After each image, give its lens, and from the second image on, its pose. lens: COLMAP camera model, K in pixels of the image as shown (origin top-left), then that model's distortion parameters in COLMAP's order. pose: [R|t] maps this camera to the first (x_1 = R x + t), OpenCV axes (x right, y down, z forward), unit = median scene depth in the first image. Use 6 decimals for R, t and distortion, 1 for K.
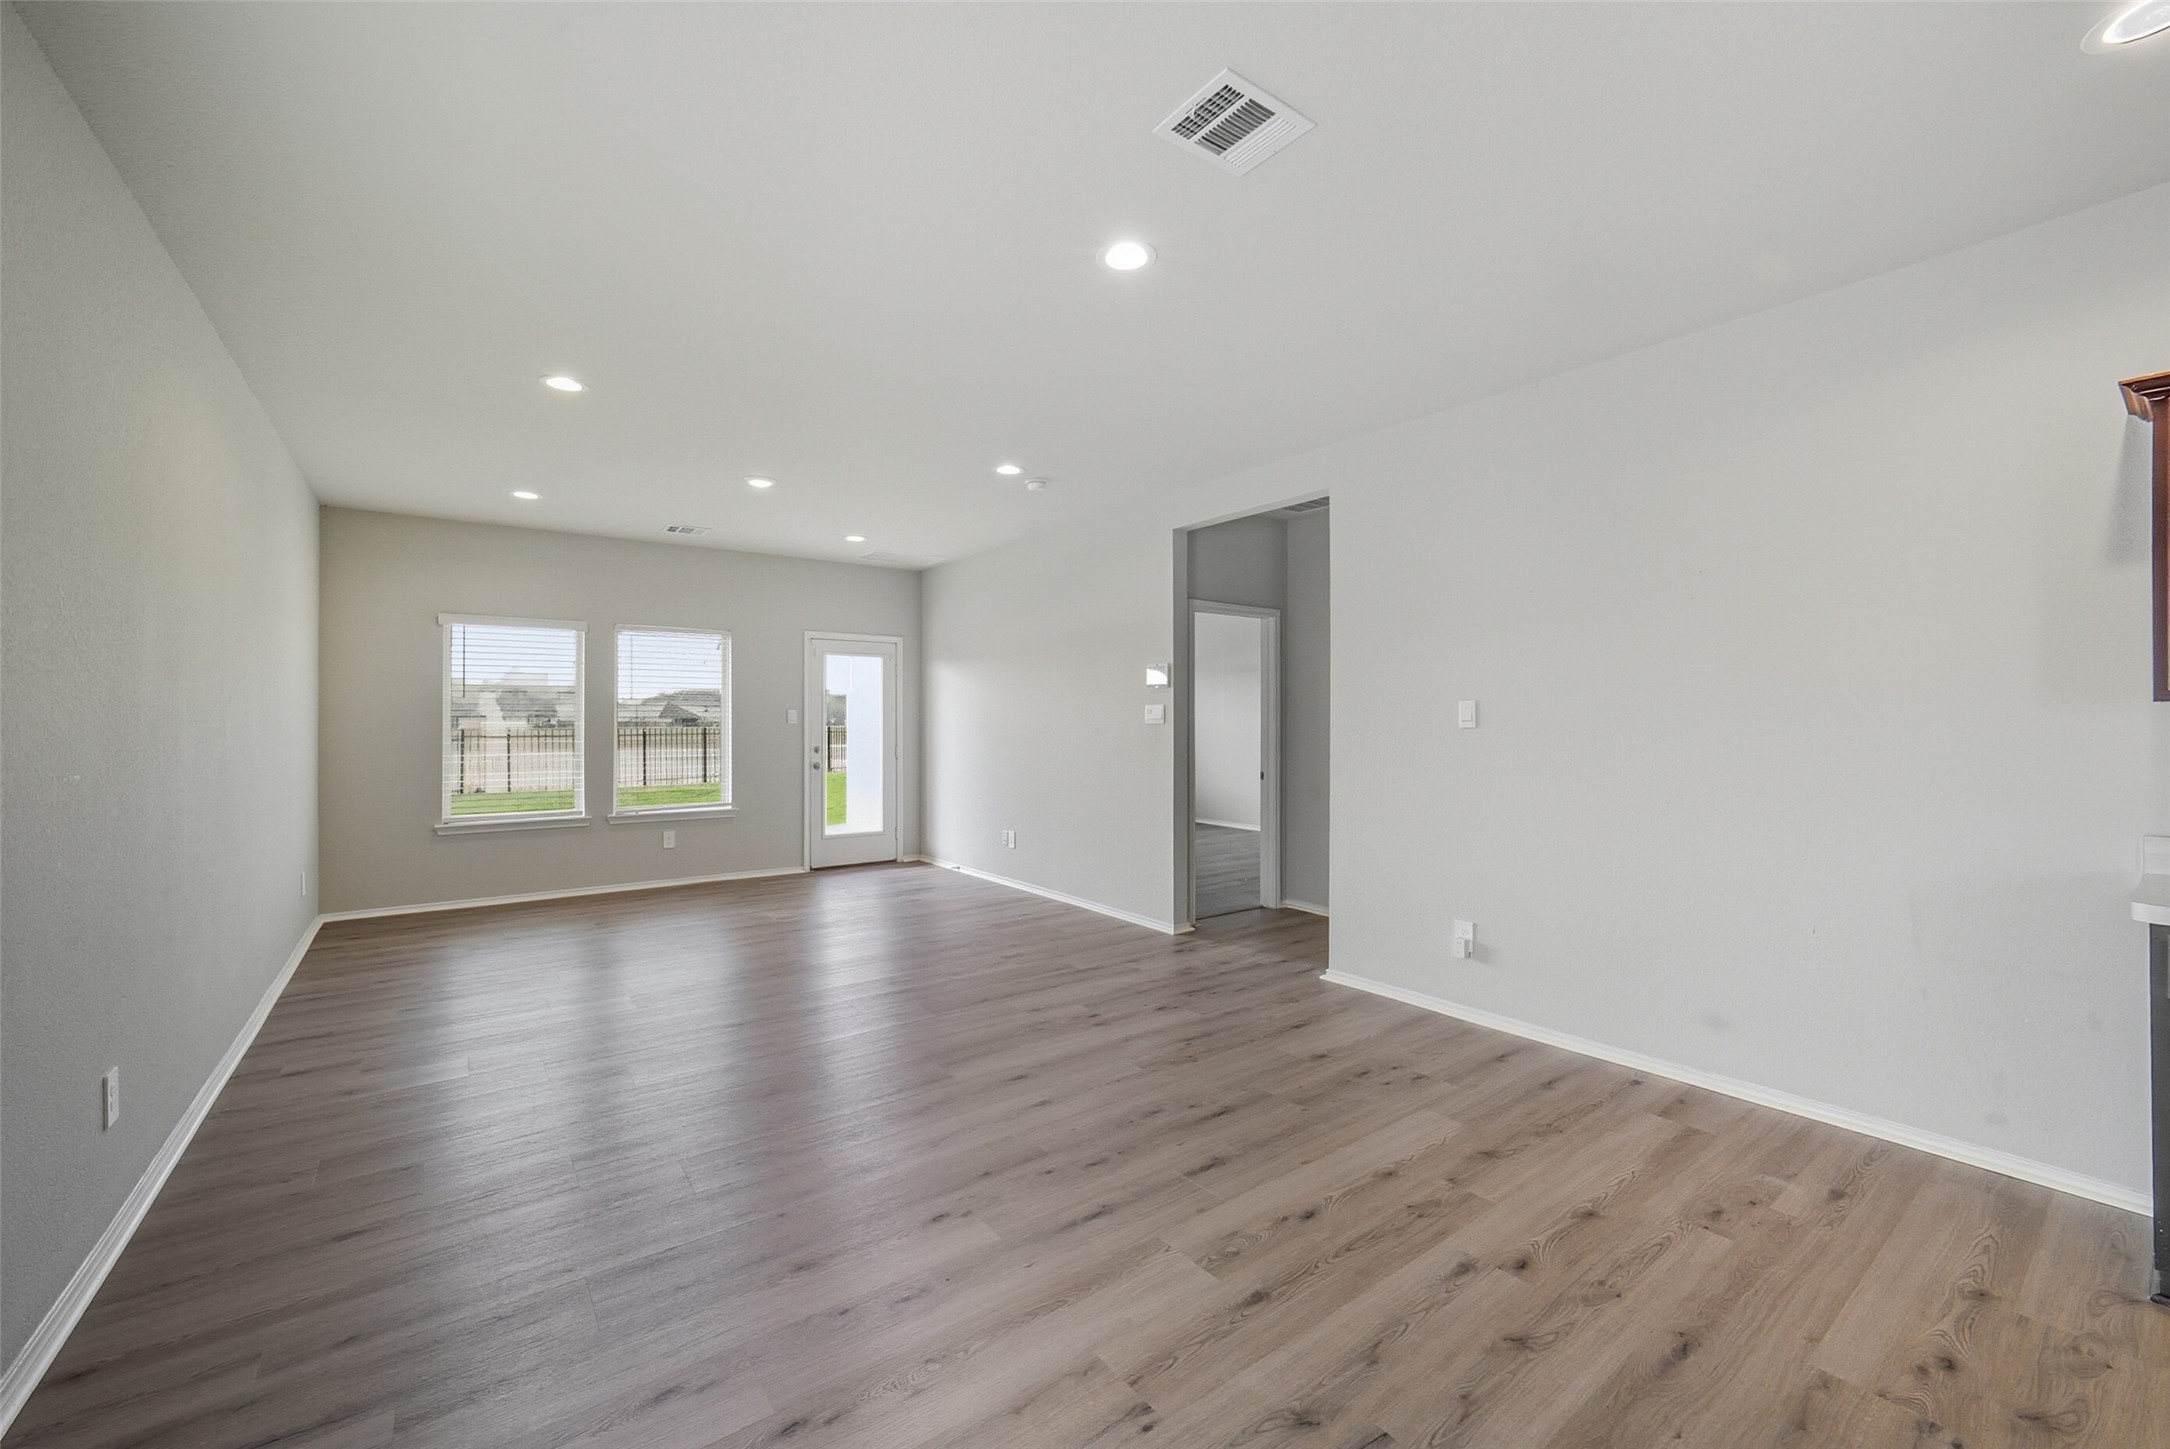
lens RADIAL K [[867.8, 0, 1094.2], [0, 867.8, 729.0], [0, 0, 1]] dist [0.000221, 0.000395]
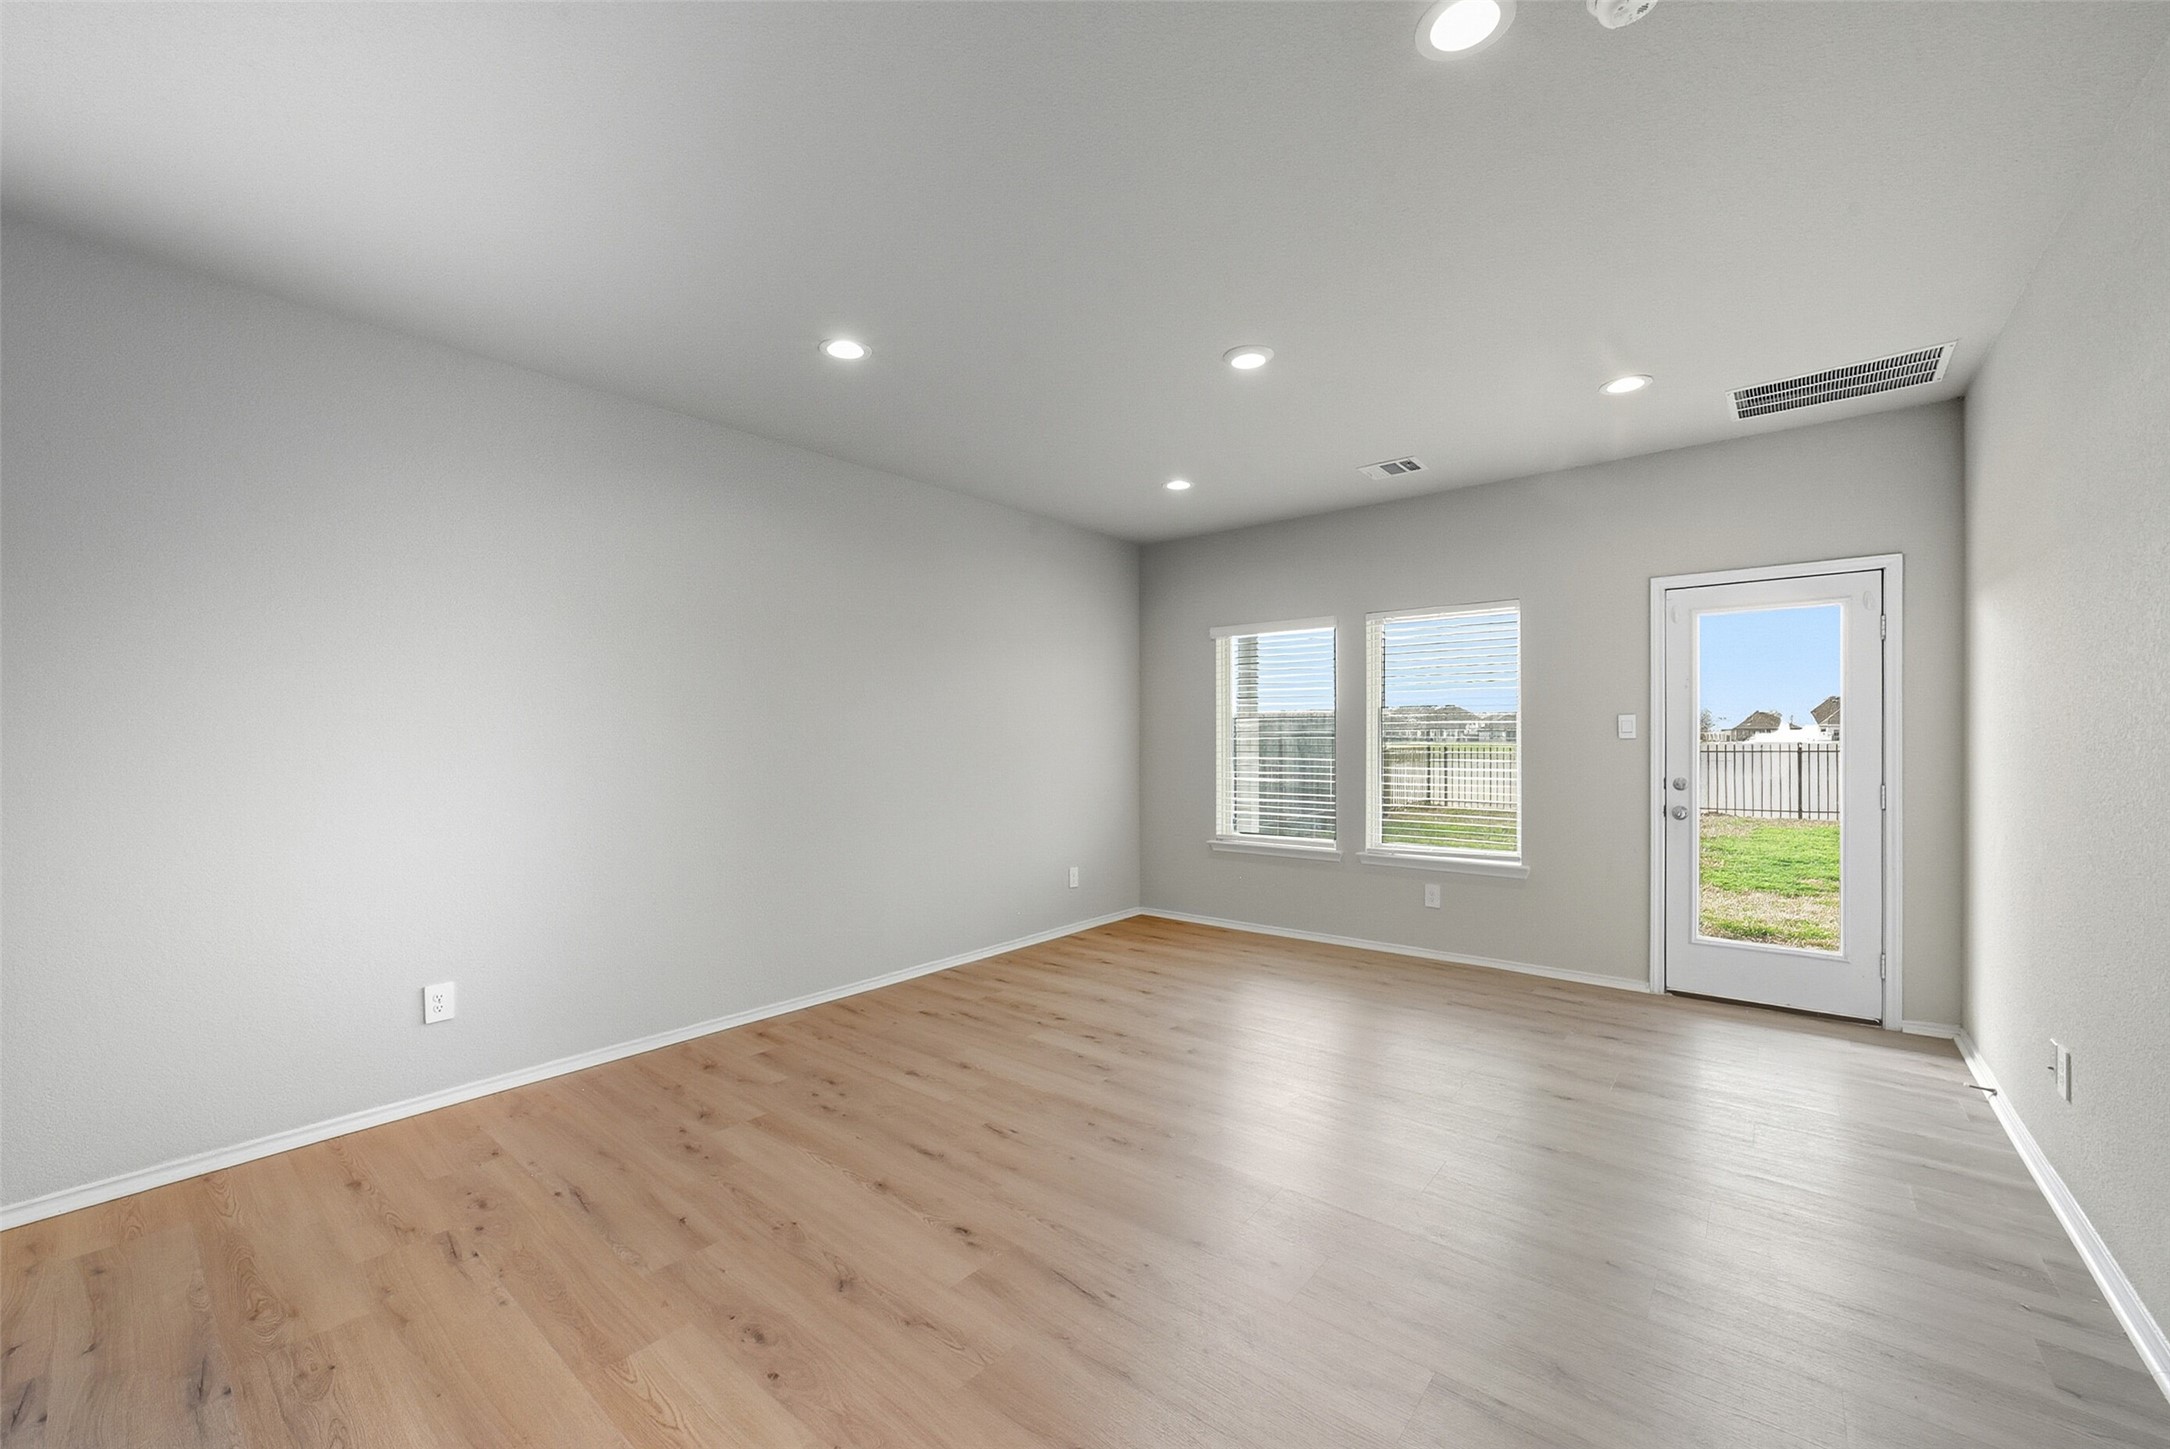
lens RADIAL K [[867.8, 0, 1094.2], [0, 867.8, 729.0], [0, 0, 1]] dist [0.000221, 0.000395]
pose [[0.243131, -0.010987, -0.969931, 0.145239], [-0.005089, 0.999908, -0.012602, -0.003022], [0.969980, 0.008000, 0.243053, 0.518225]]
